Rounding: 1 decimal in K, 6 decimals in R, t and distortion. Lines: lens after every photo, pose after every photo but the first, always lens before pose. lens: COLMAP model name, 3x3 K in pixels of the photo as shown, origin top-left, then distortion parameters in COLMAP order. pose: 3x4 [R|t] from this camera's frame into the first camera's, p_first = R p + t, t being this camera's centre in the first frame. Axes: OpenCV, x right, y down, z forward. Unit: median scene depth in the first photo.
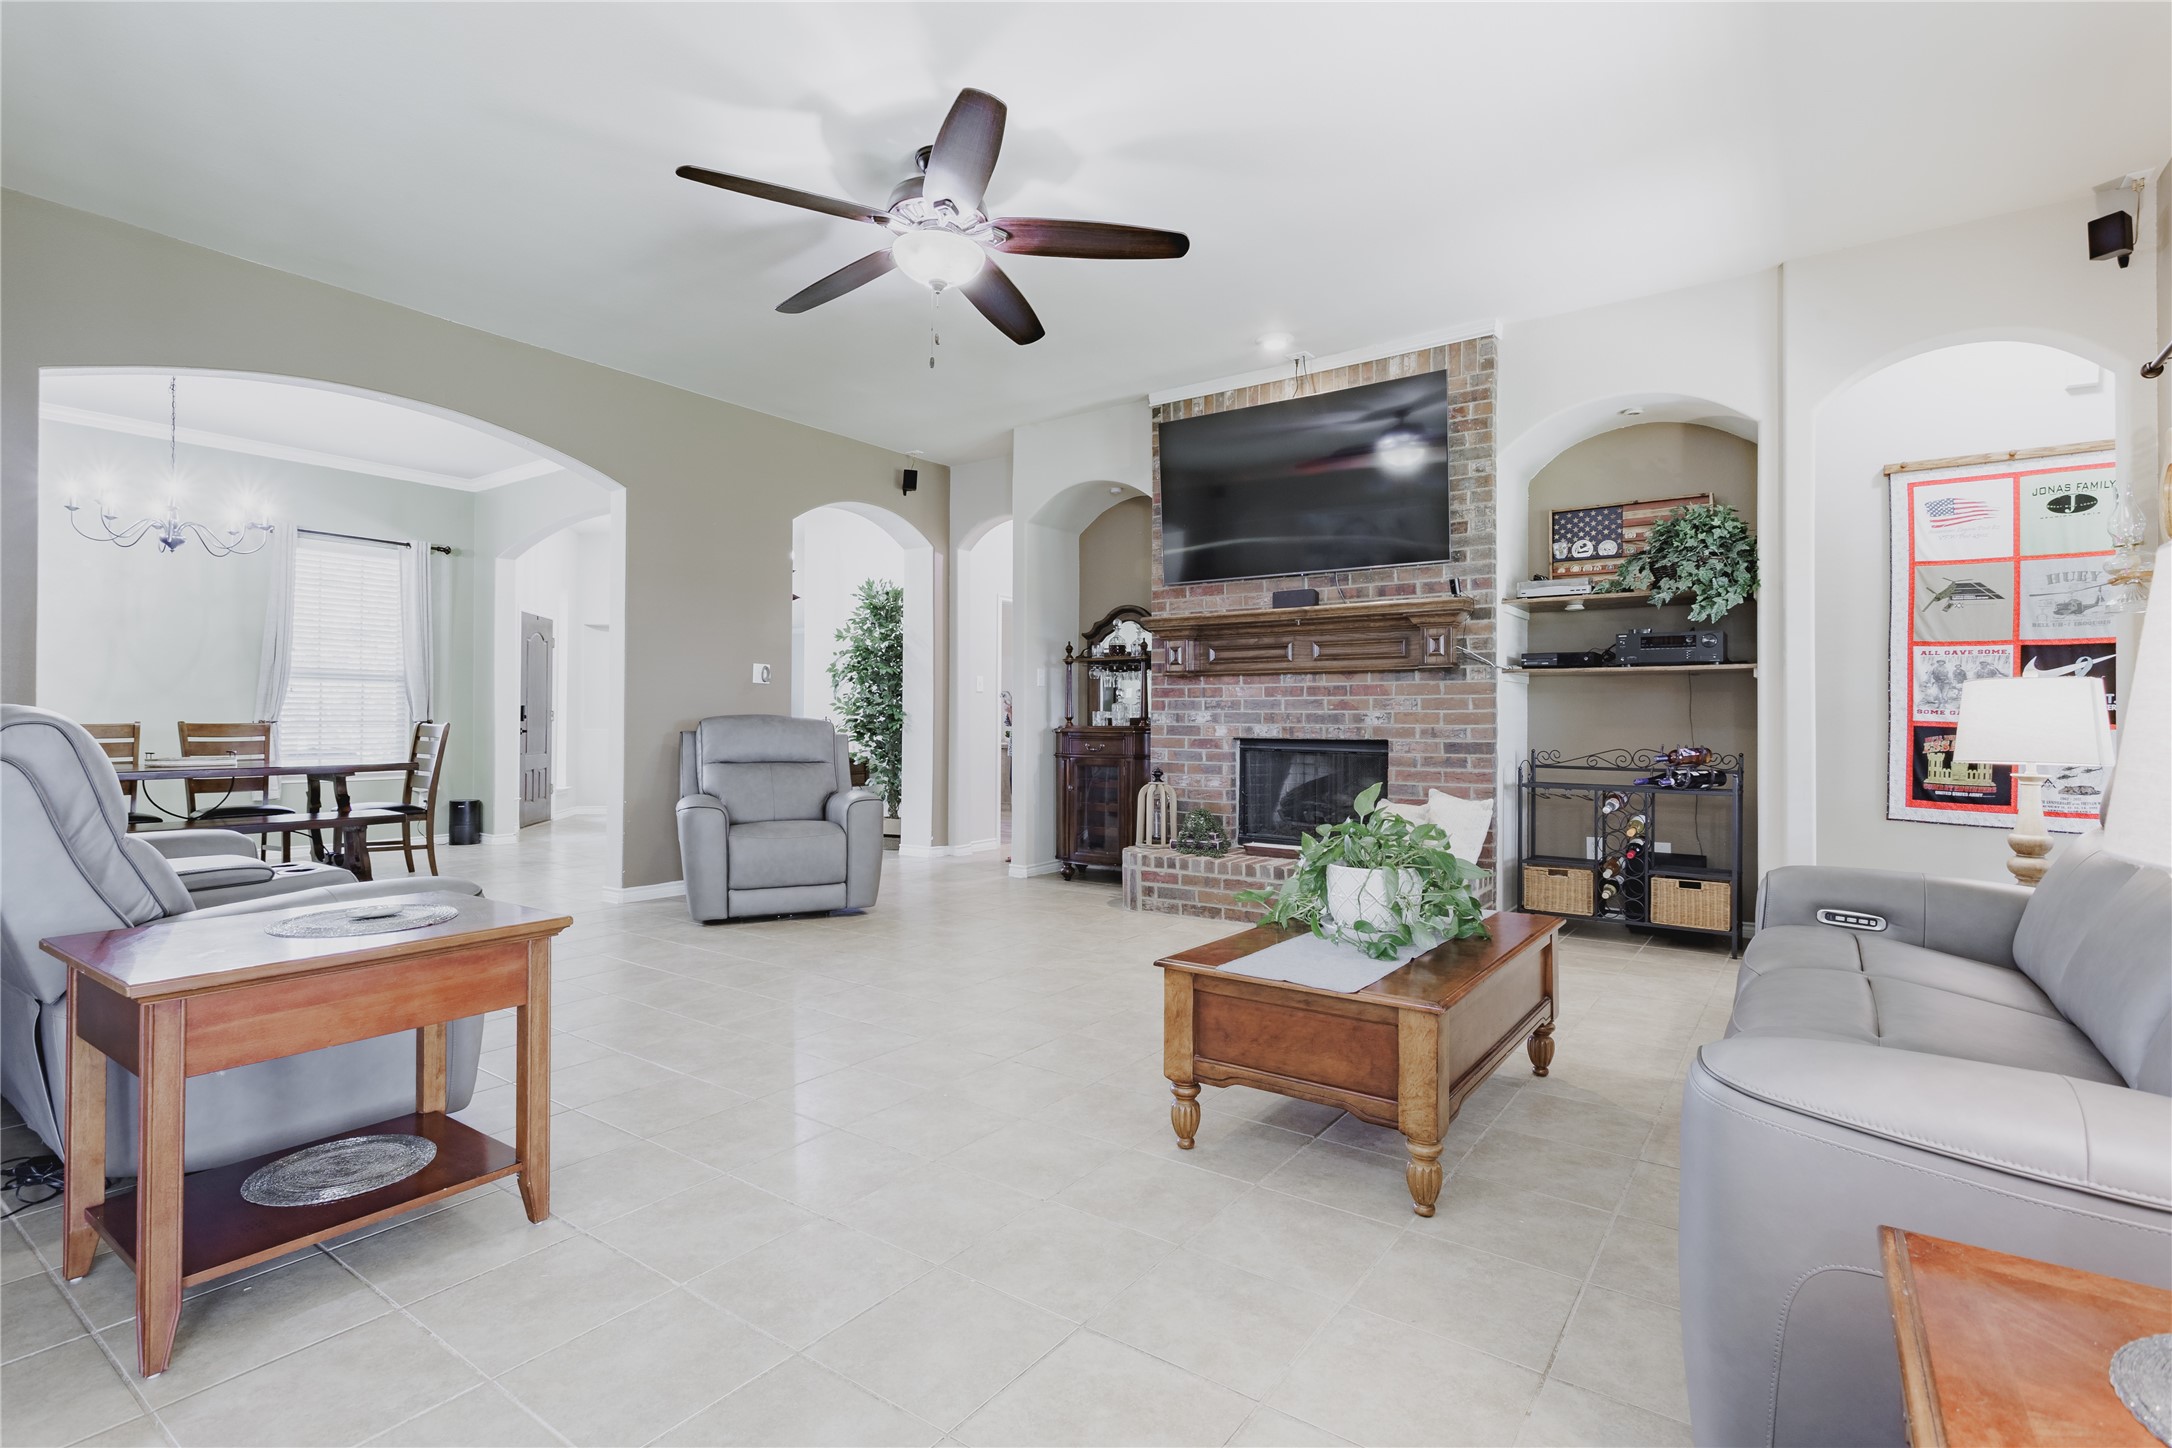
lens RADIAL K [[1021.6, 0, 1093.5], [0, 1021.6, 721.1], [0, 0, 1]] dist [0.007642, 0.003571]
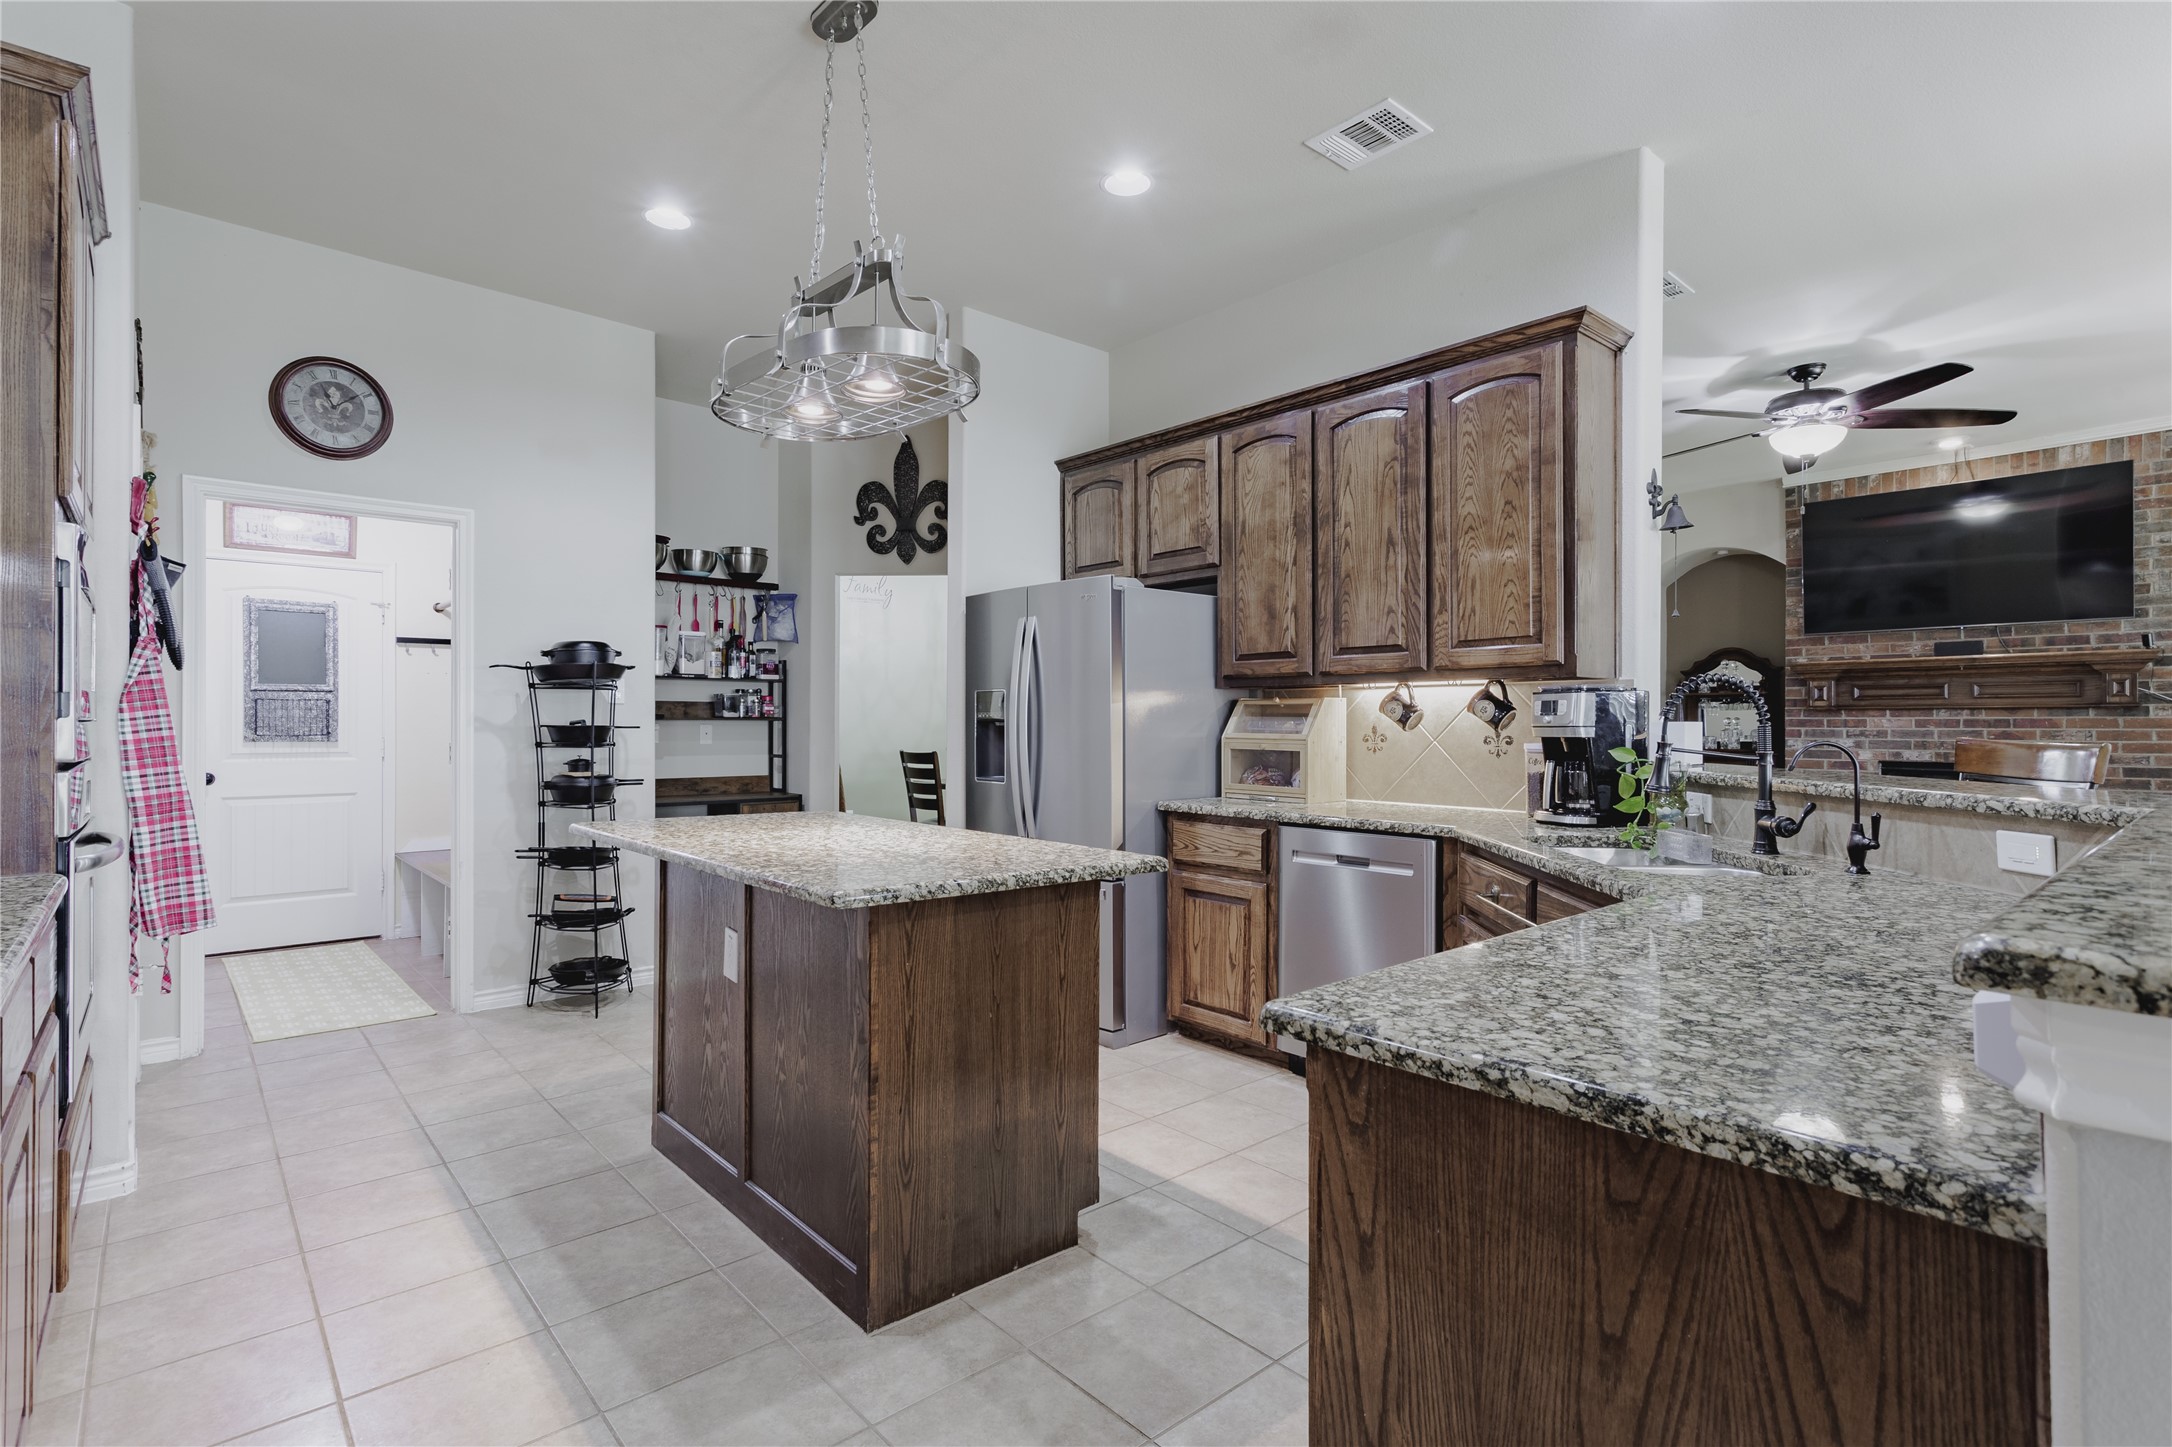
lens RADIAL K [[1021.6, 0, 1091.0], [0, 1021.6, 719.4], [0, 0, 1]] dist [0.007642, 0.003571]
pose [[0.974266, -0.000235, -0.225401, -0.534503], [-0.001527, 0.999970, -0.007643, -0.023663], [0.225396, 0.007790, 0.974236, -0.429424]]
